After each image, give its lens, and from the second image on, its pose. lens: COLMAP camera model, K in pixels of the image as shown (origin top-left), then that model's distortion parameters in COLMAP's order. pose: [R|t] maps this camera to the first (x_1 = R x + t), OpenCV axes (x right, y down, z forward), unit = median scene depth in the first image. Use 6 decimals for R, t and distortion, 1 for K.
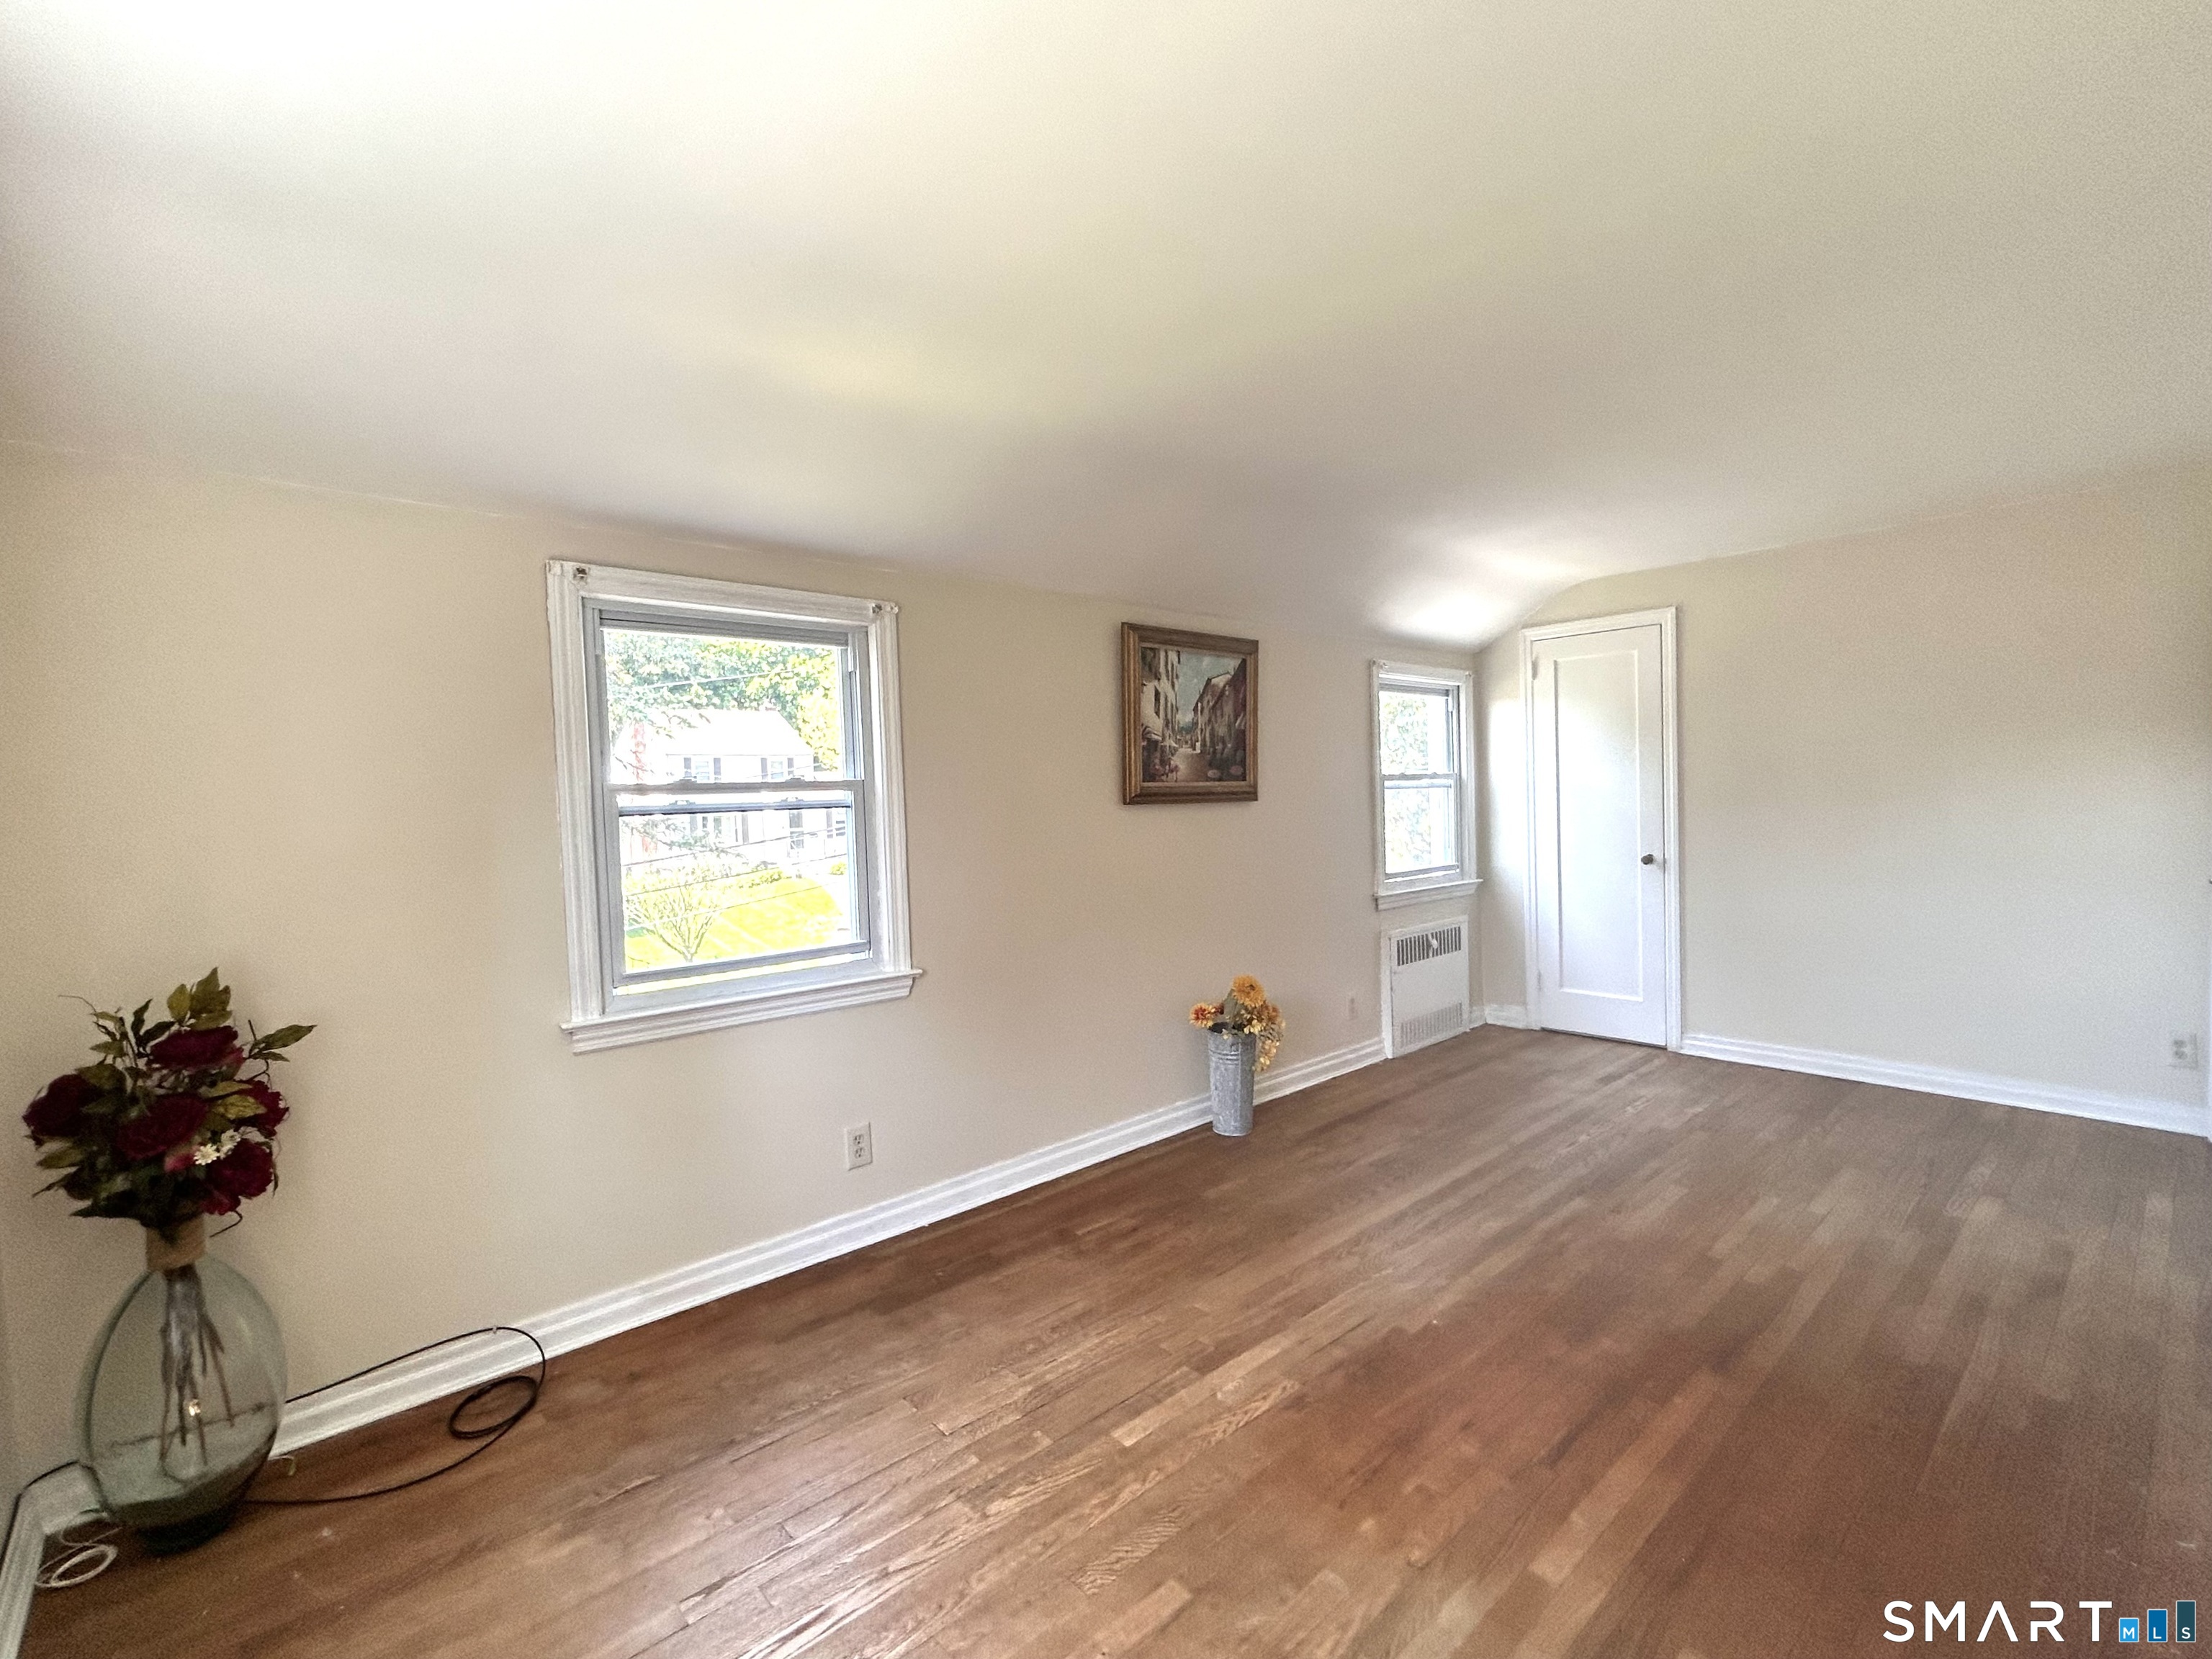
lens RADIAL K [[996.7, 0, 1106.0], [0, 996.7, 829.5], [0, 0, 1]] dist [-0.004008, 0.003431]
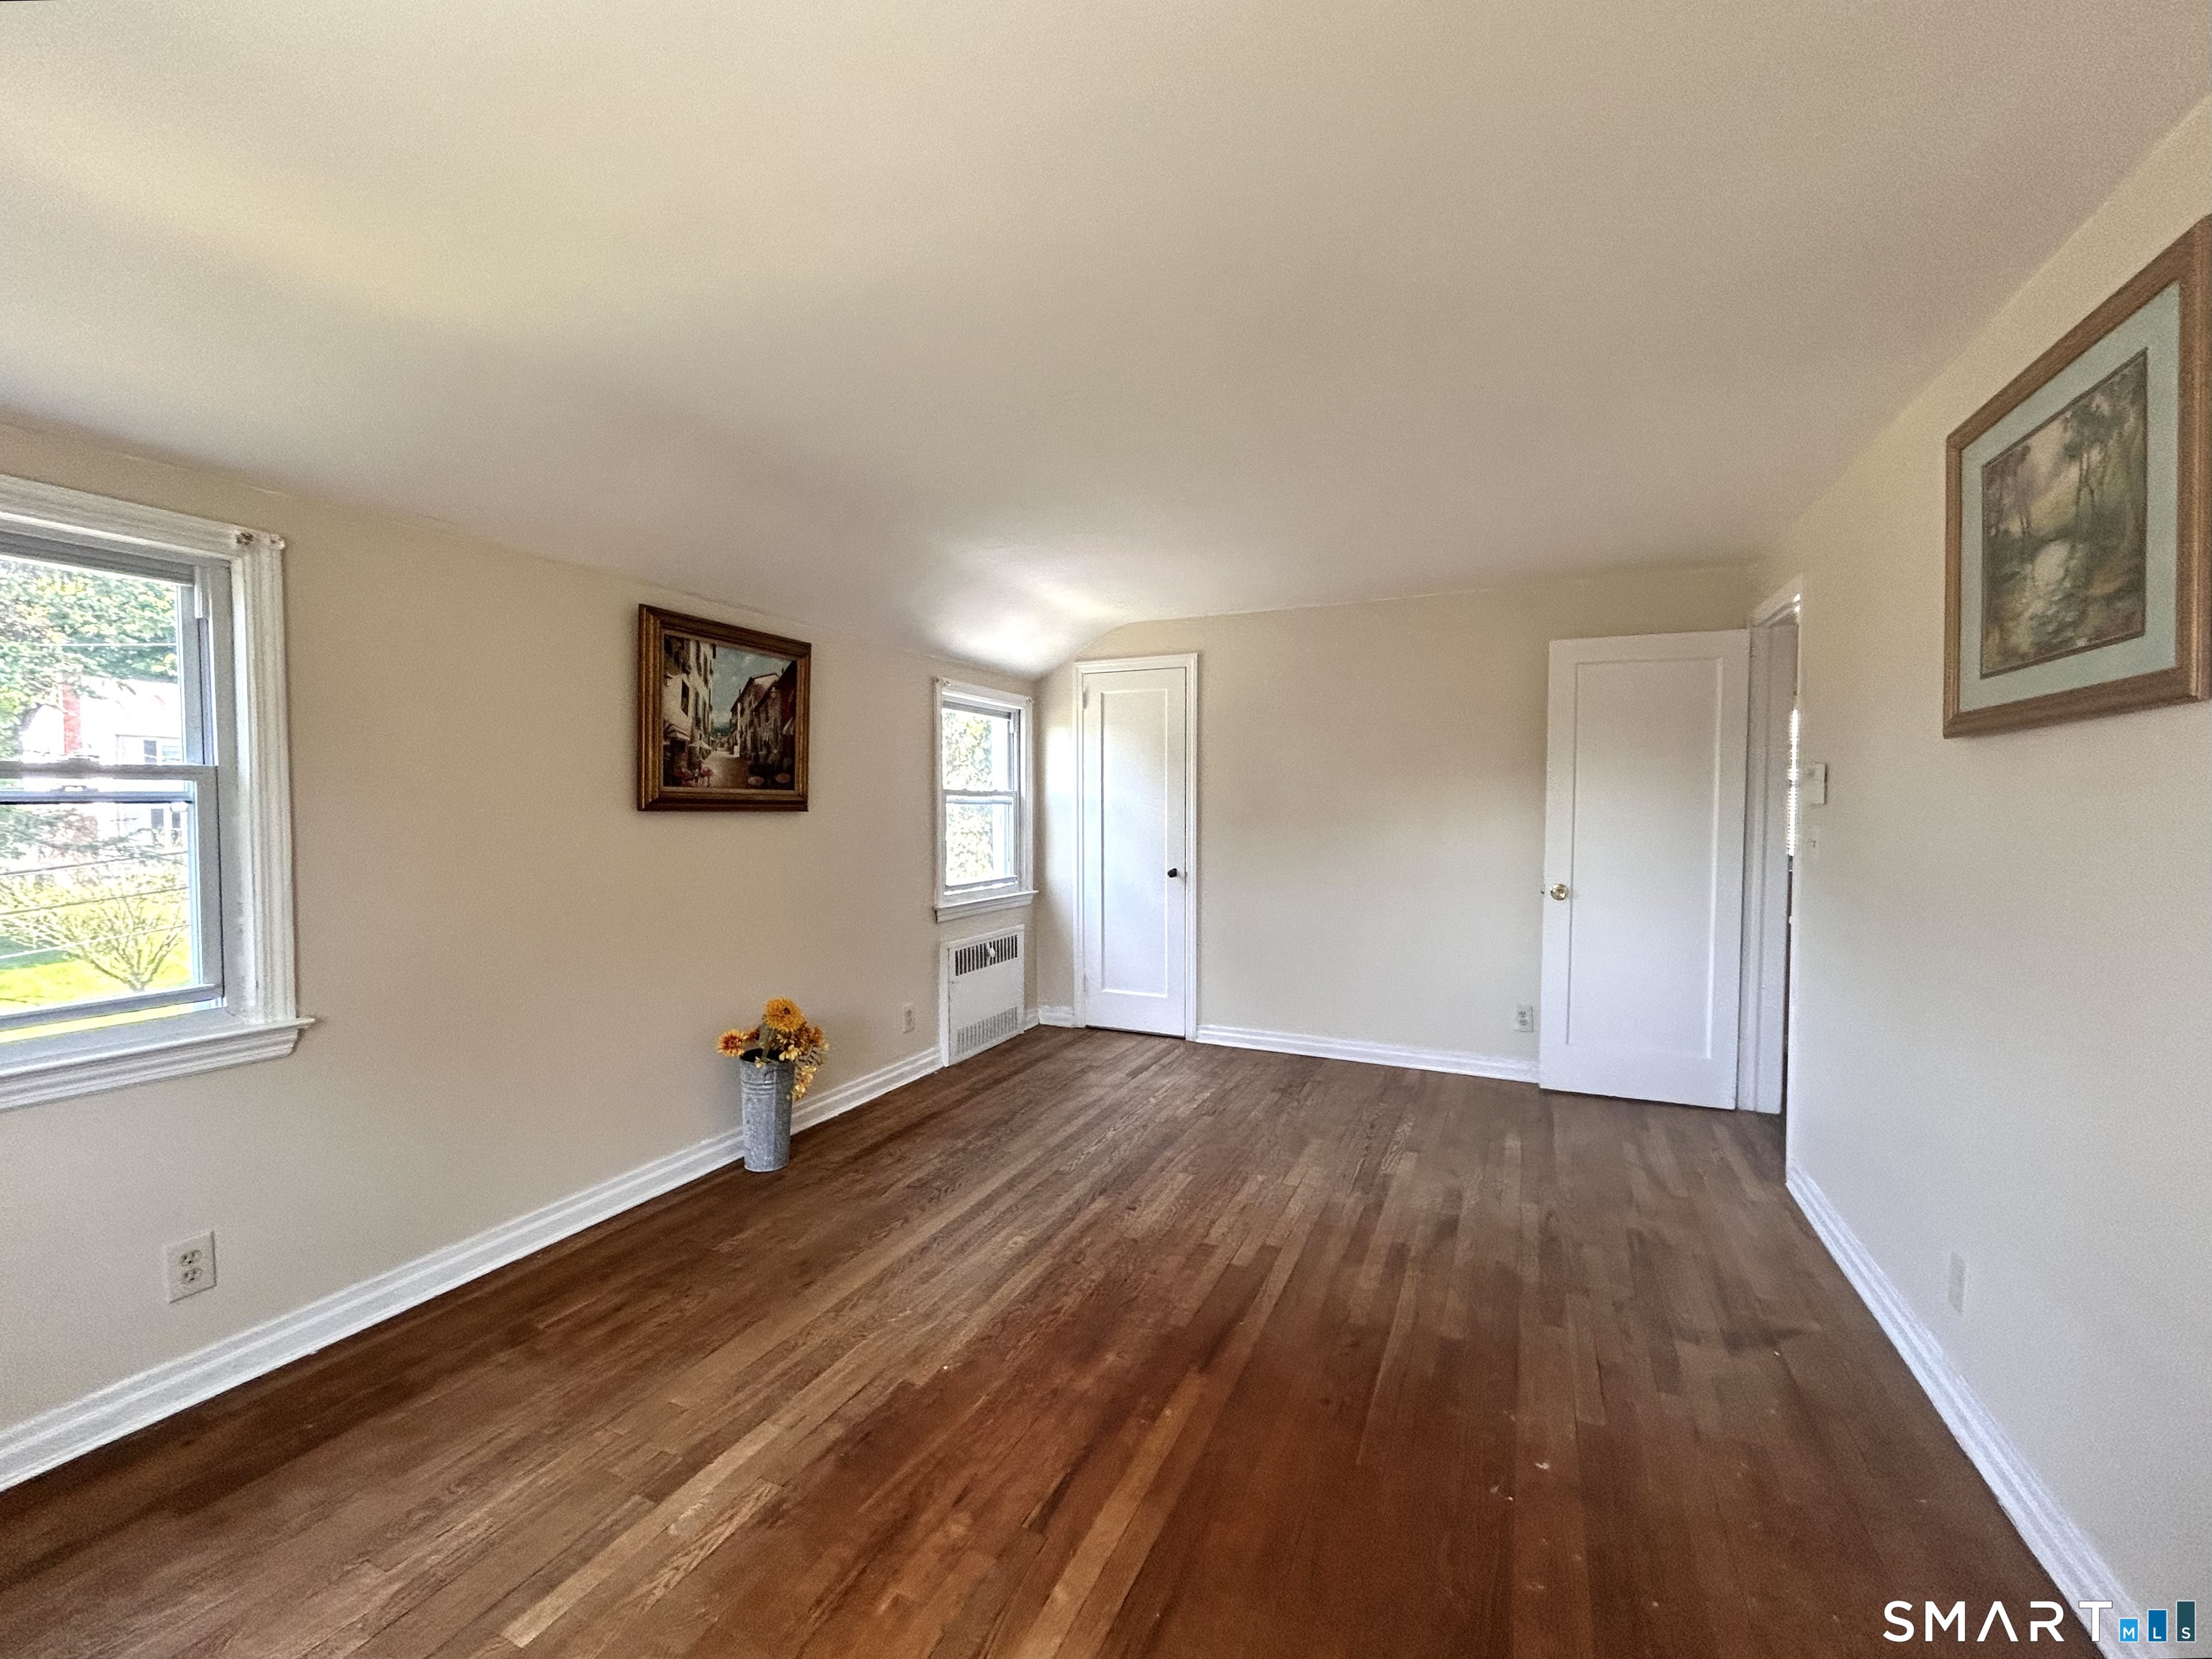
lens RADIAL K [[905.2, 0, 1105.7], [0, 905.2, 832.4], [0, 0, 1]] dist [-0.000605, -0.000020]
pose [[0.919129, 0.019271, 0.393485, 0.085638], [-0.015491, 0.999798, -0.012781, -0.002232], [-0.393652, 0.005652, 0.919242, 0.105101]]
